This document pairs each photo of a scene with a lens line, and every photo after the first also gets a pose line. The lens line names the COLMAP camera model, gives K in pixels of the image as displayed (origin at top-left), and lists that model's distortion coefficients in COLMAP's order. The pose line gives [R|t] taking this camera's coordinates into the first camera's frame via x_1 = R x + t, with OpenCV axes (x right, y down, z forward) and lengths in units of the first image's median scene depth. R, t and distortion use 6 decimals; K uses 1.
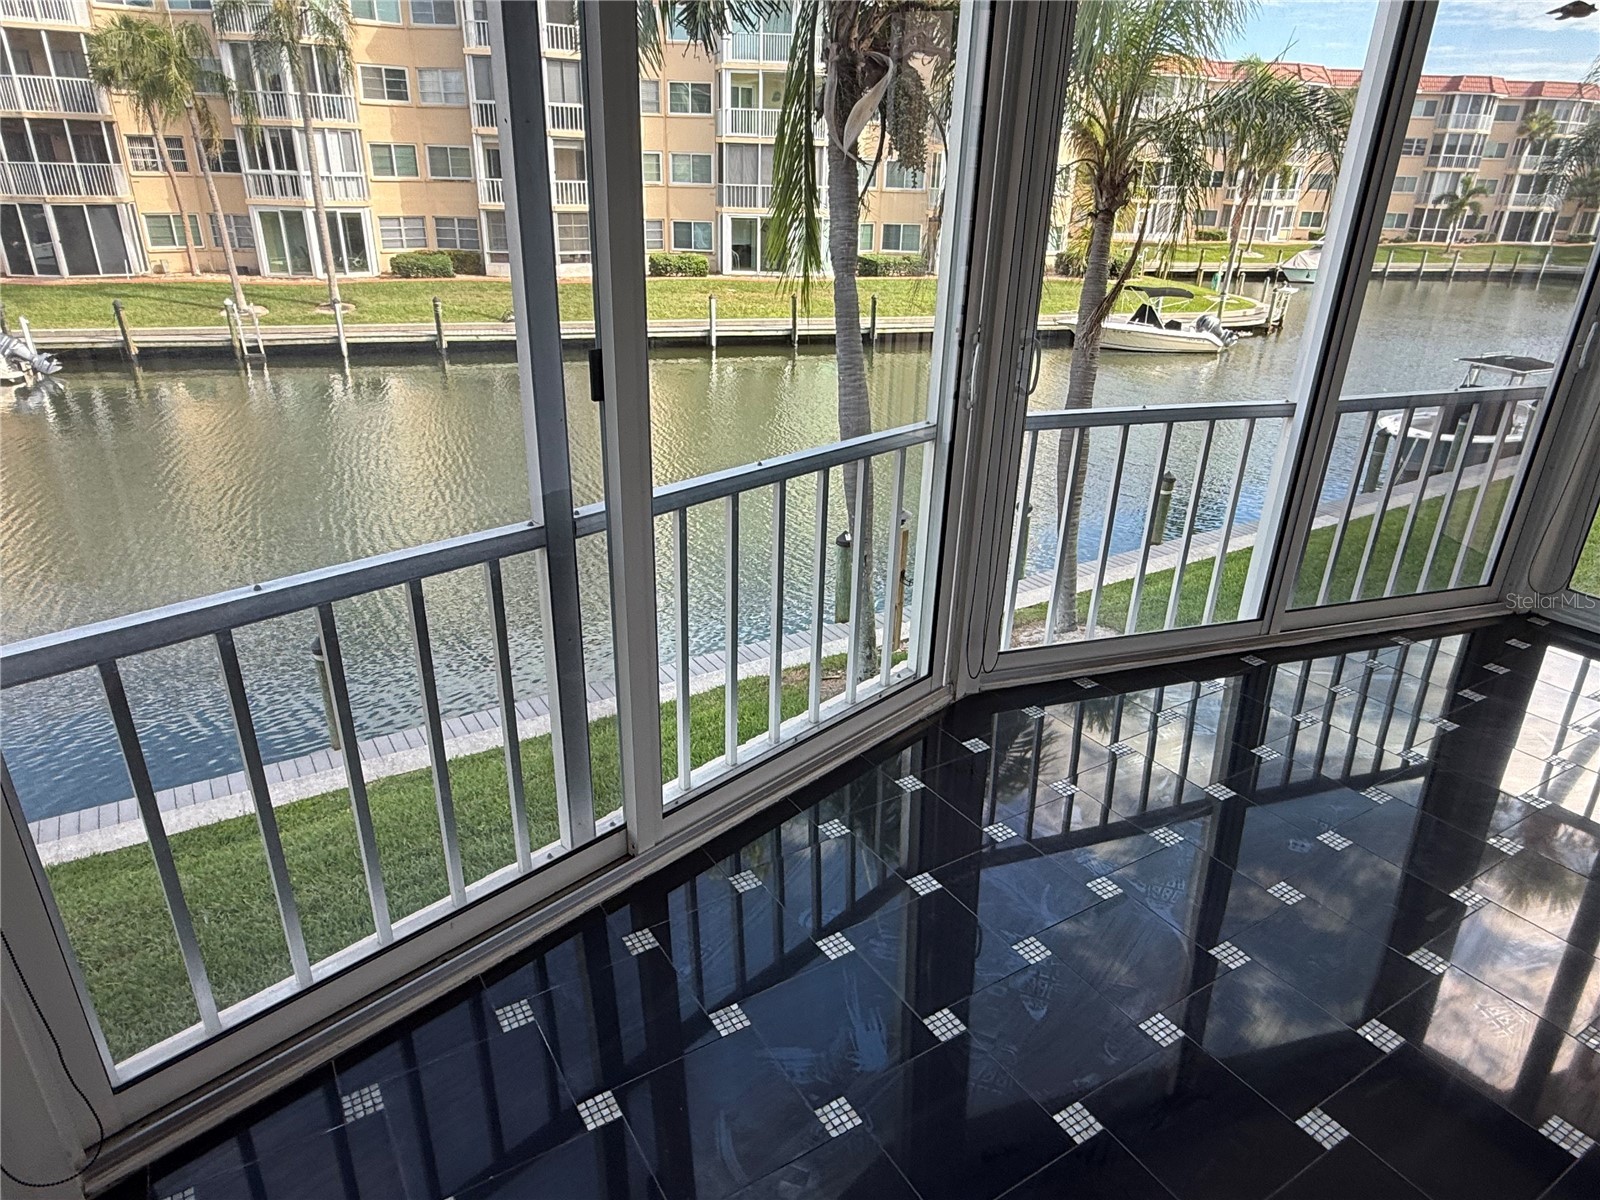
lens RADIAL K [[981.0, 0, 799.2], [0, 981.0, 592.3], [0, 0, 1]] dist [0.006145, -0.000559]
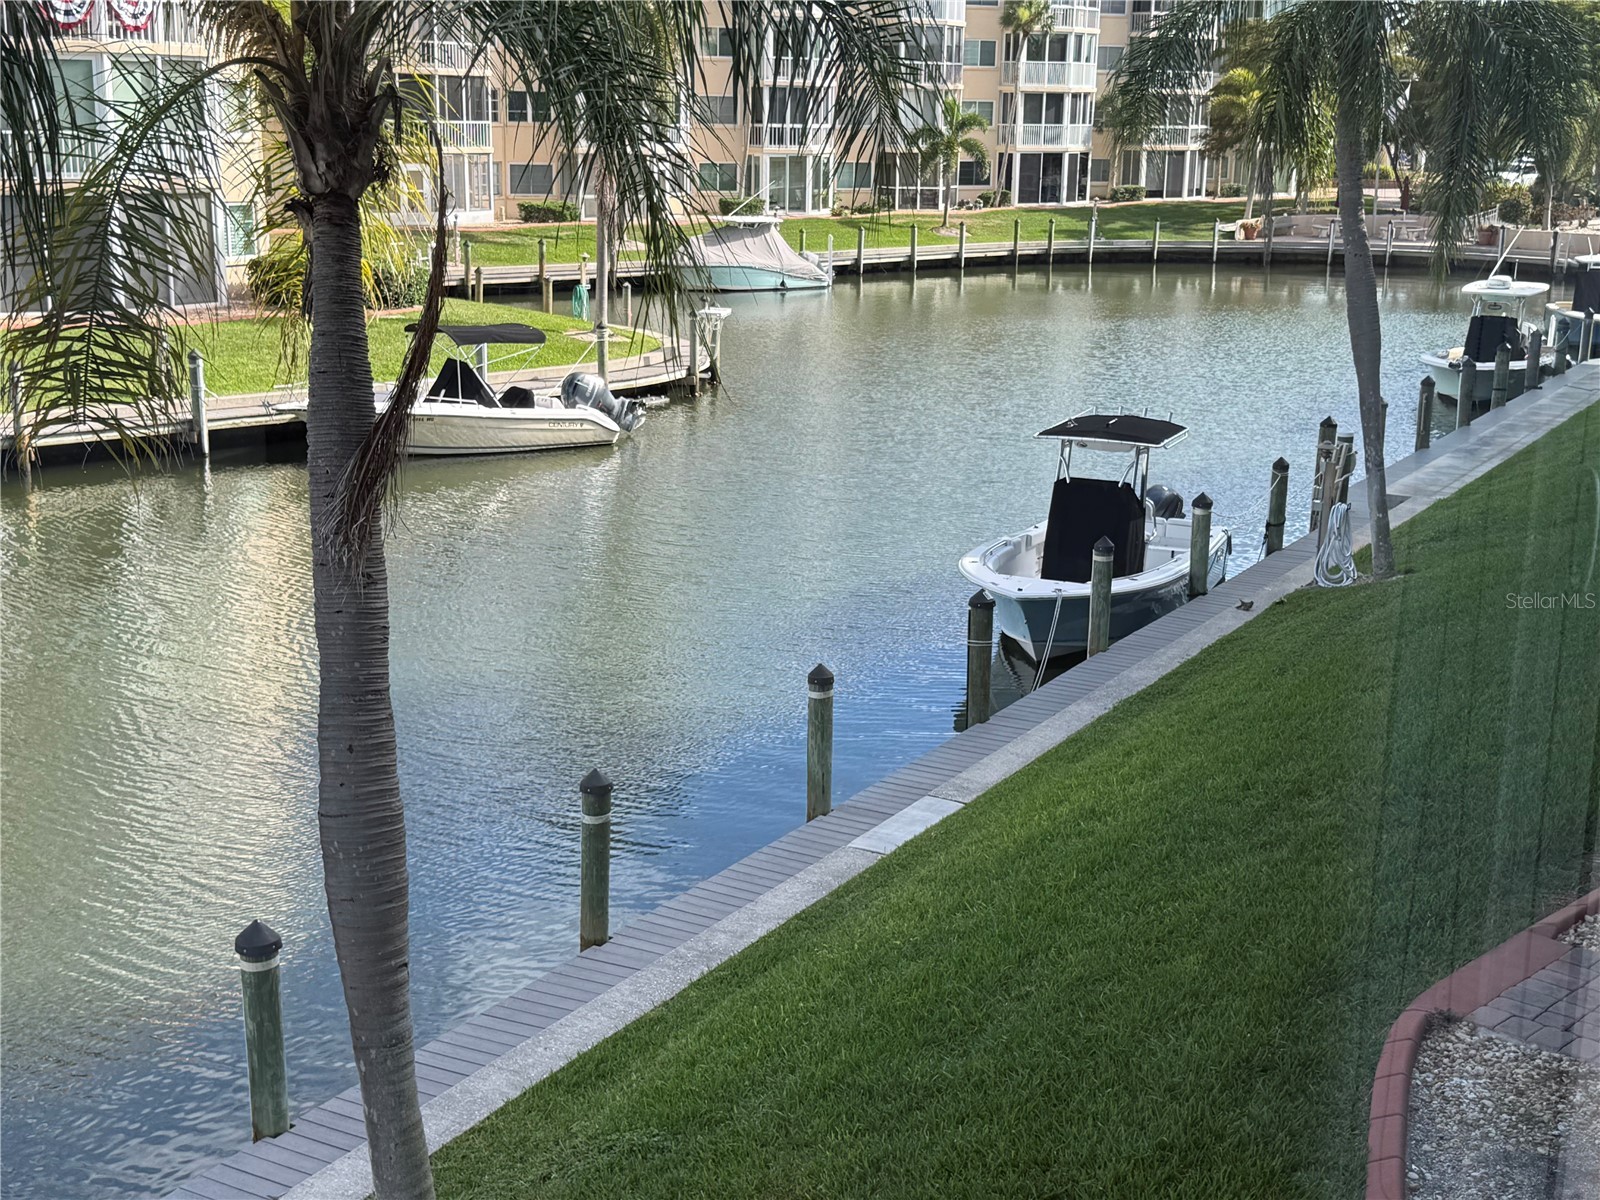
lens RADIAL K [[2112.6, 0, 800.0], [0, 2112.6, 600.0], [0, 0, 1]] dist [0.123731, -0.016965]
pose [[0.880482, -0.121184, 0.458330, 0.013111], [0.197928, 0.972455, -0.123112, -0.017318], [-0.430786, 0.199114, 0.880214, 0.040563]]
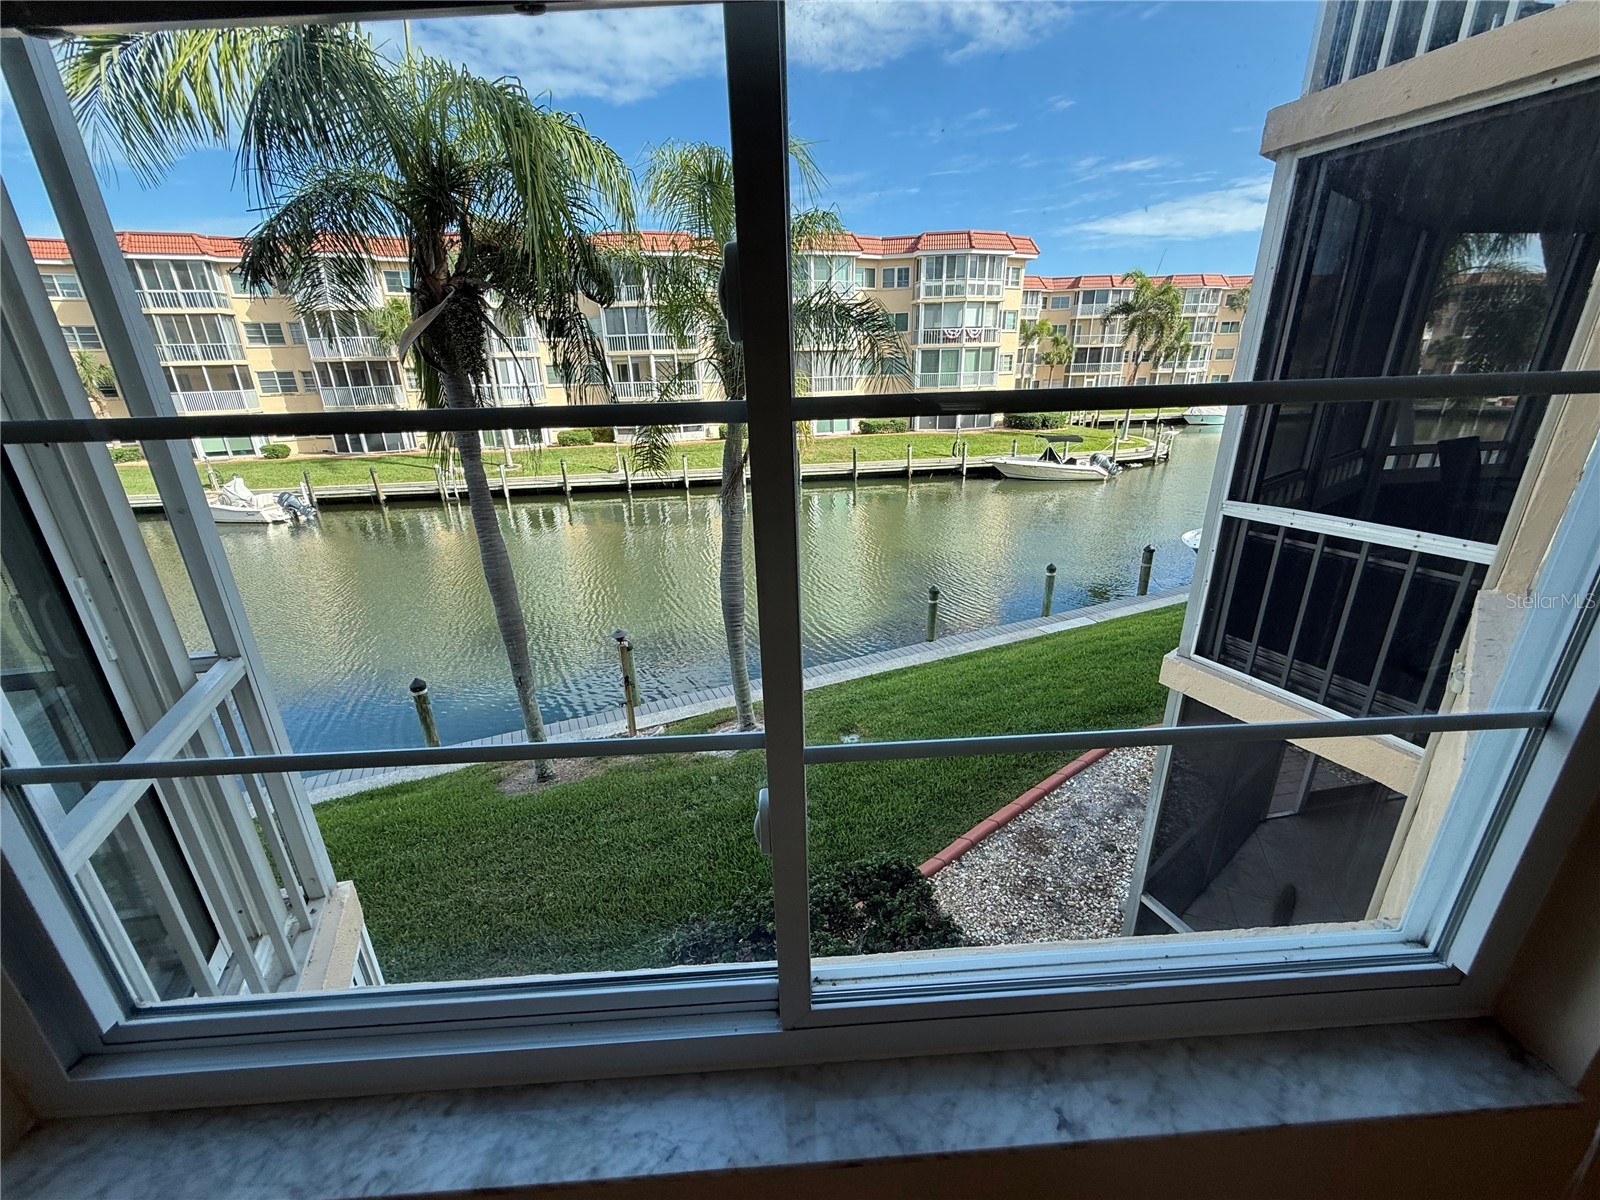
lens RADIAL K [[650.7, 0, 799.1], [0, 650.7, 602.2], [0, 0, 1]] dist [0.001346, -0.000030]
pose [[0.988000, 0.002932, -0.154424, 0.125999], [-0.012047, 0.998237, -0.058122, -0.011623], [0.153982, 0.059285, 0.986294, 0.034833]]
